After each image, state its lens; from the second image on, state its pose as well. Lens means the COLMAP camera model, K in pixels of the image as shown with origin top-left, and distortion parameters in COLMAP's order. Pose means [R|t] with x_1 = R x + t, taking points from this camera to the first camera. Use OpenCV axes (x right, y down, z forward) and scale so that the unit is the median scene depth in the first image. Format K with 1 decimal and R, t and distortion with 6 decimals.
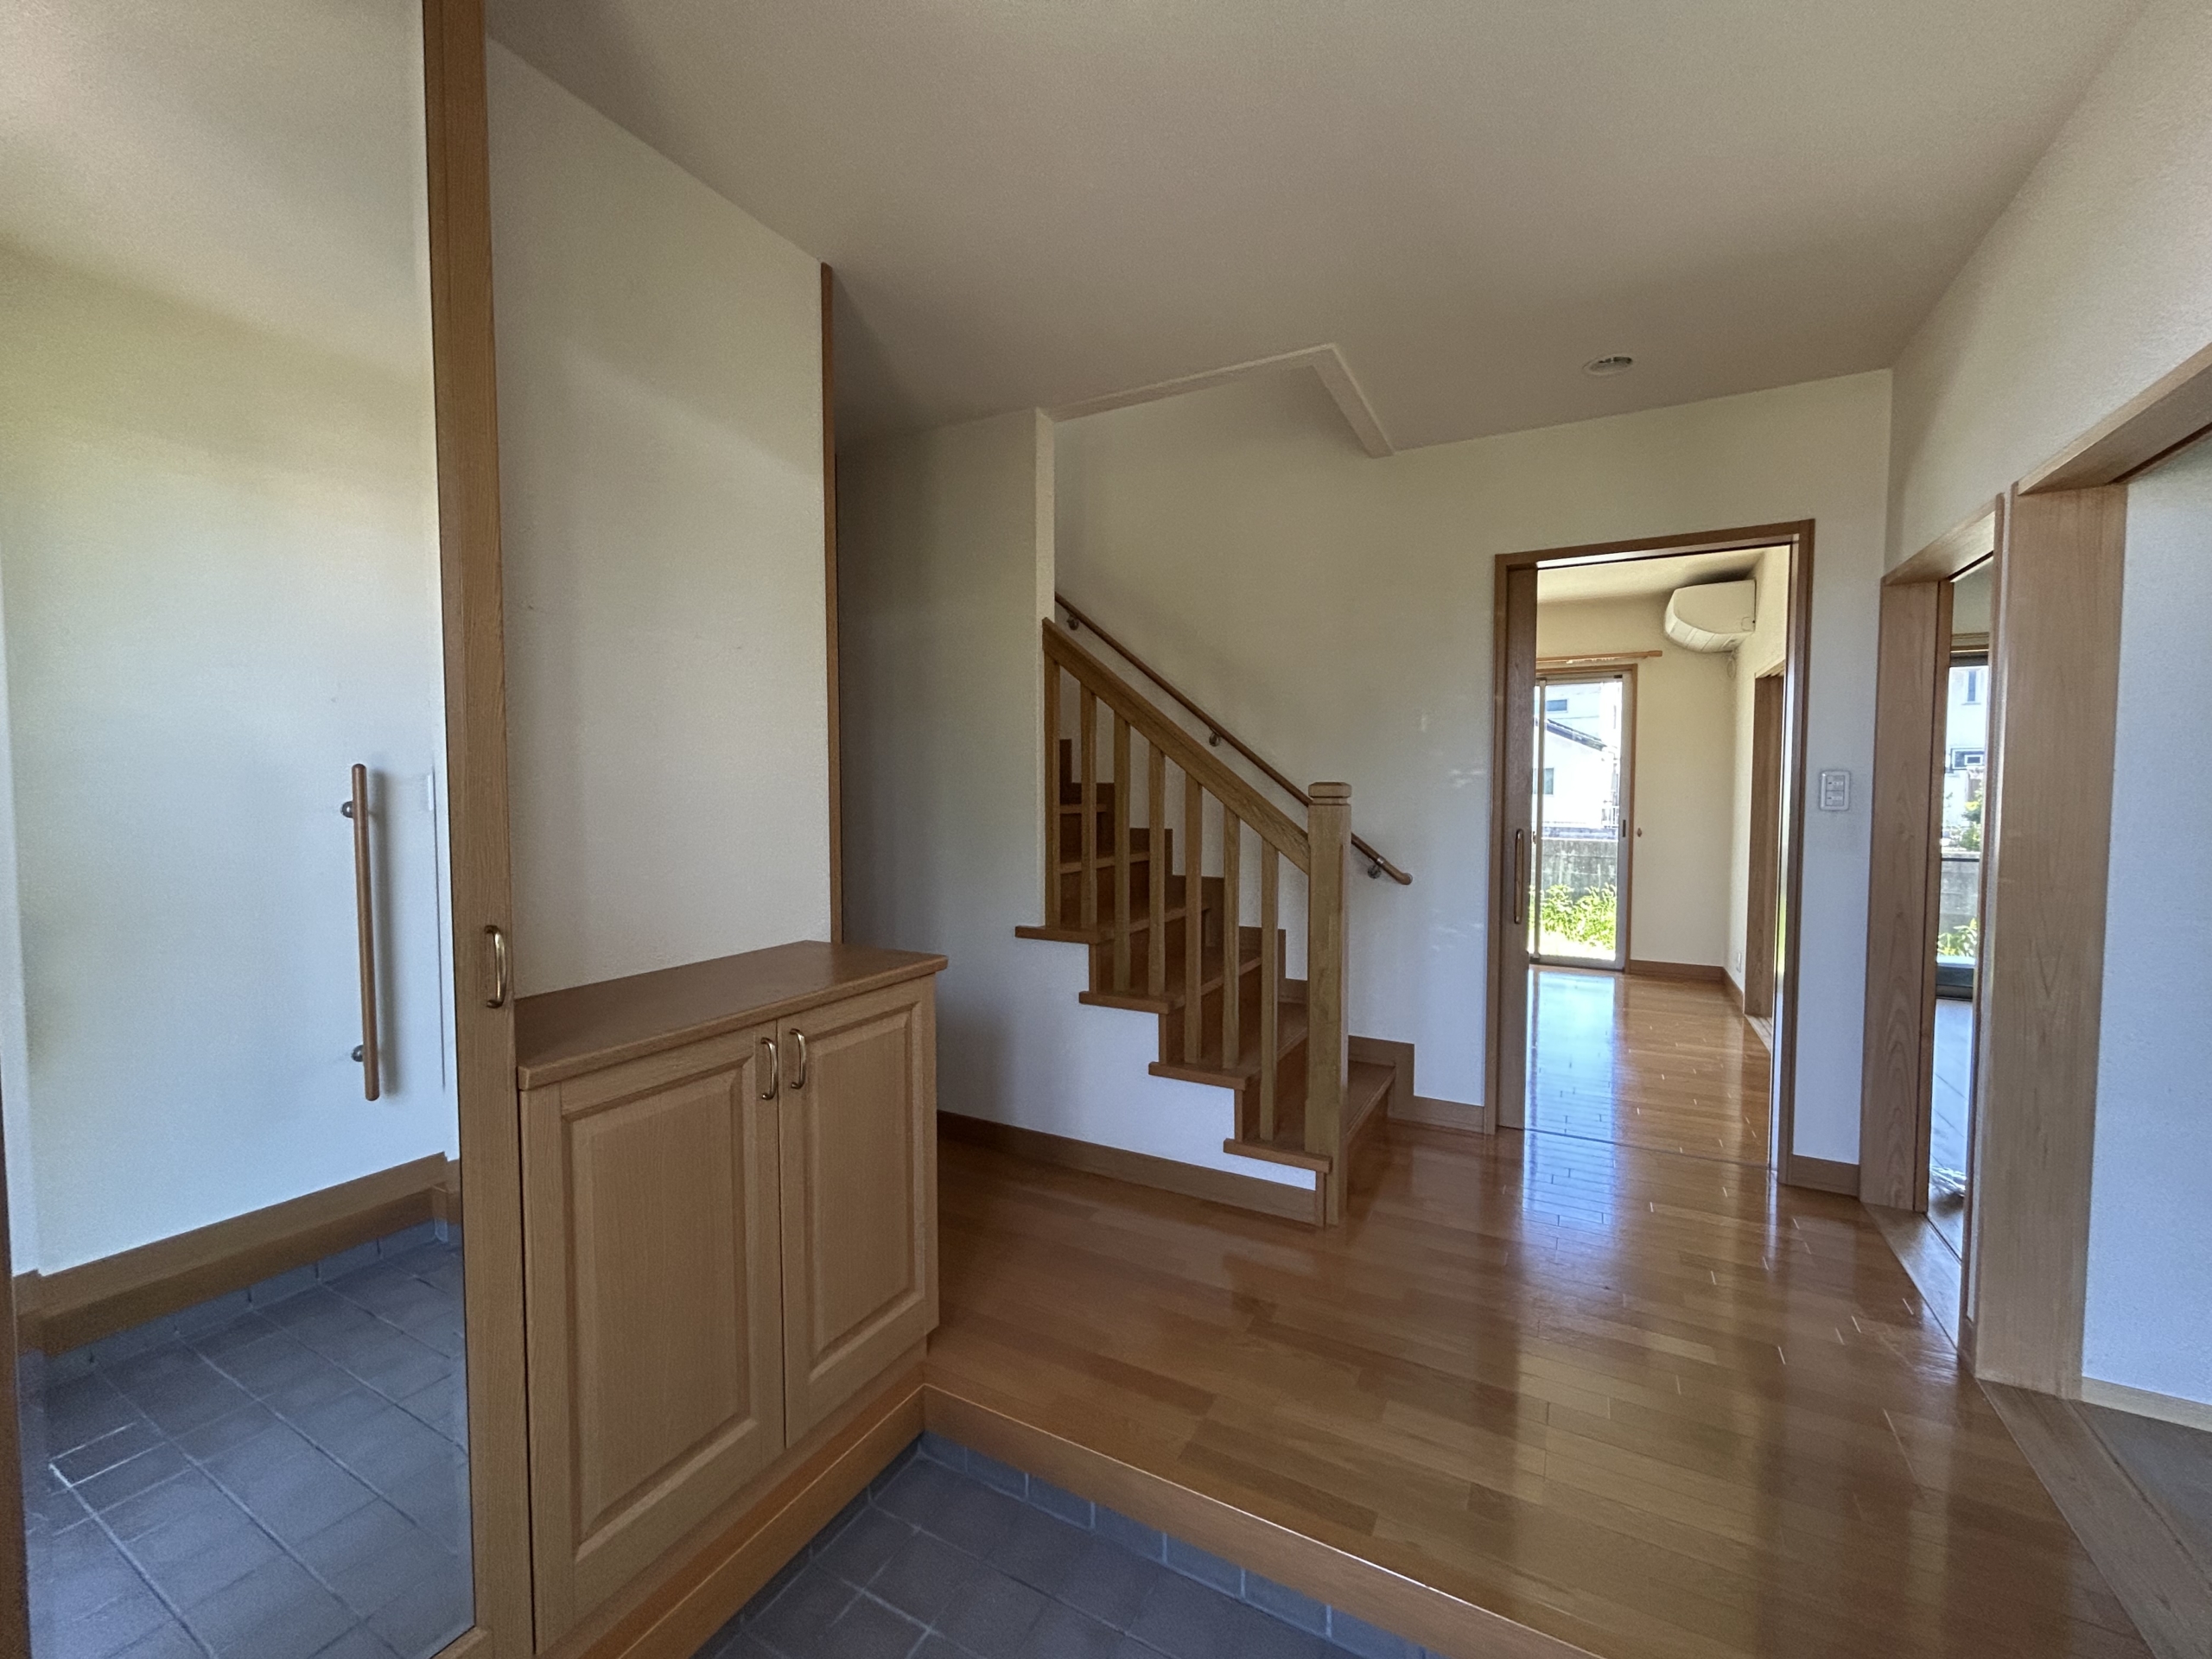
lens RADIAL K [[896.5, 0, 1110.9], [0, 896.5, 829.5], [0, 0, 1]] dist [0.002294, 0.000286]
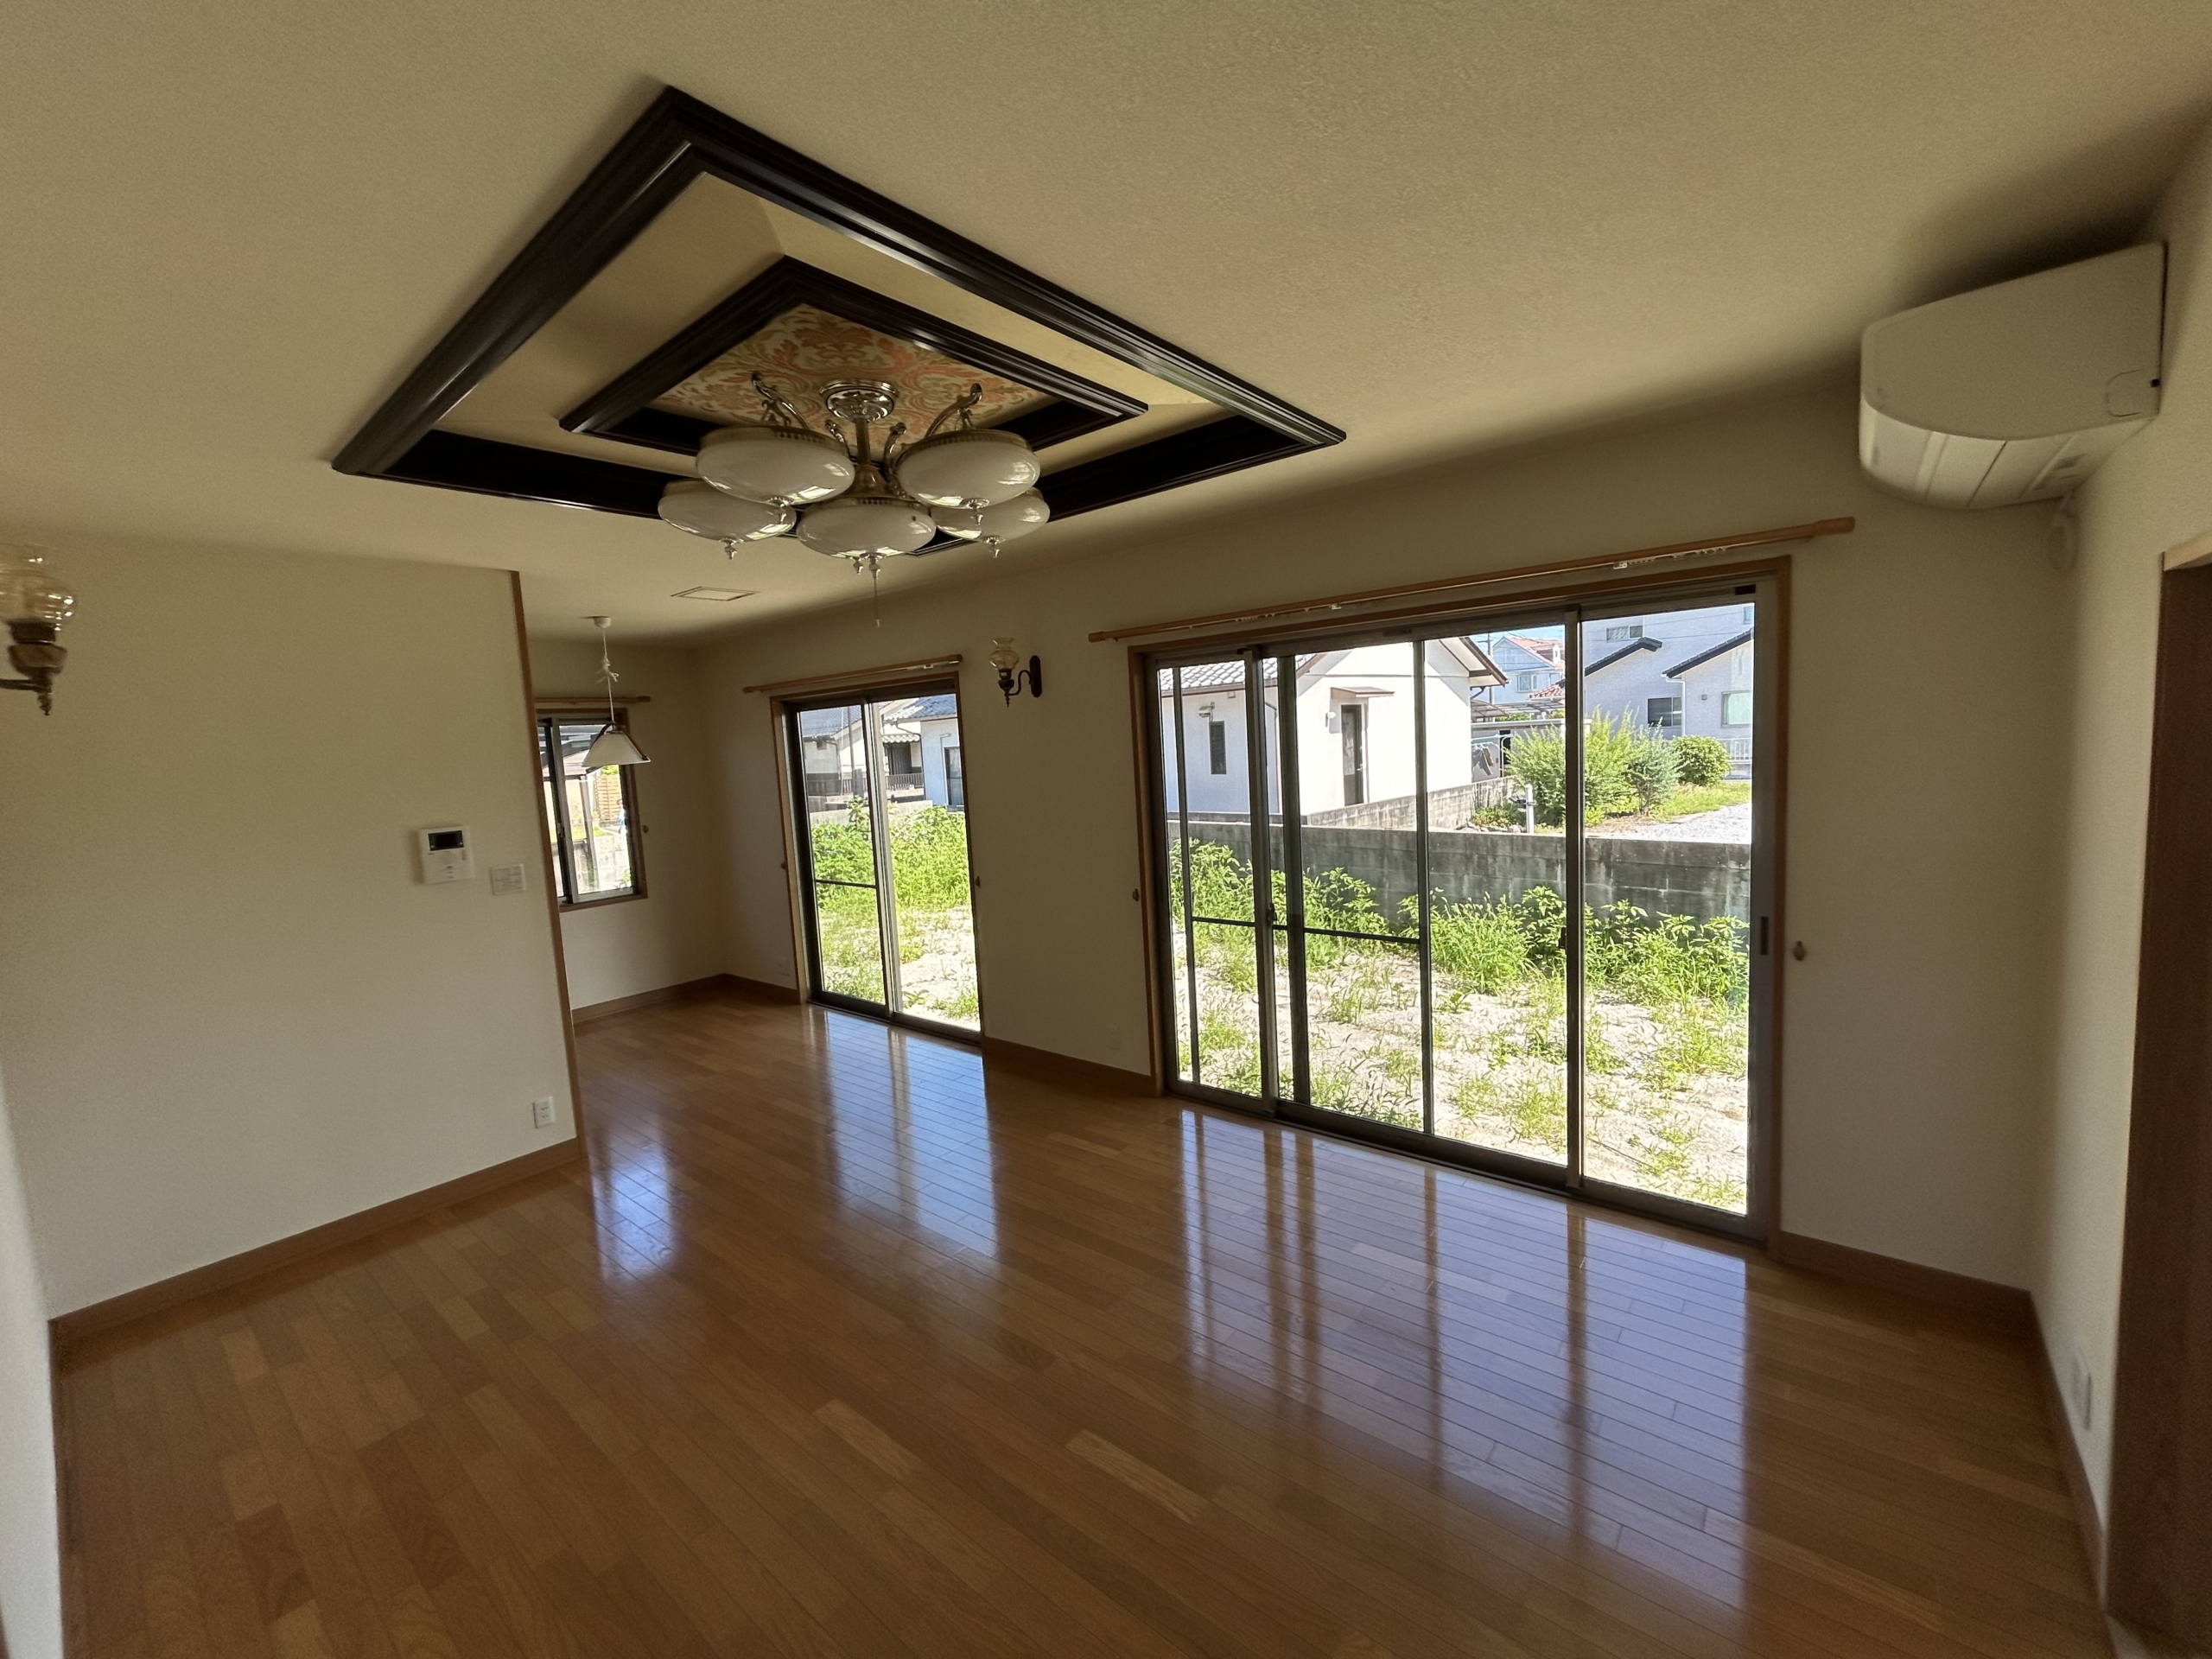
lens RADIAL K [[896.5, 0, 1097.8], [0, 896.5, 824.2], [0, 0, 1]] dist [0.002294, 0.000286]
pose [[0.977918, -0.032947, -0.206377, 0.354429], [0.043657, 0.997914, 0.047558, -0.093964], [0.204379, -0.055518, 0.977316, 0.519468]]
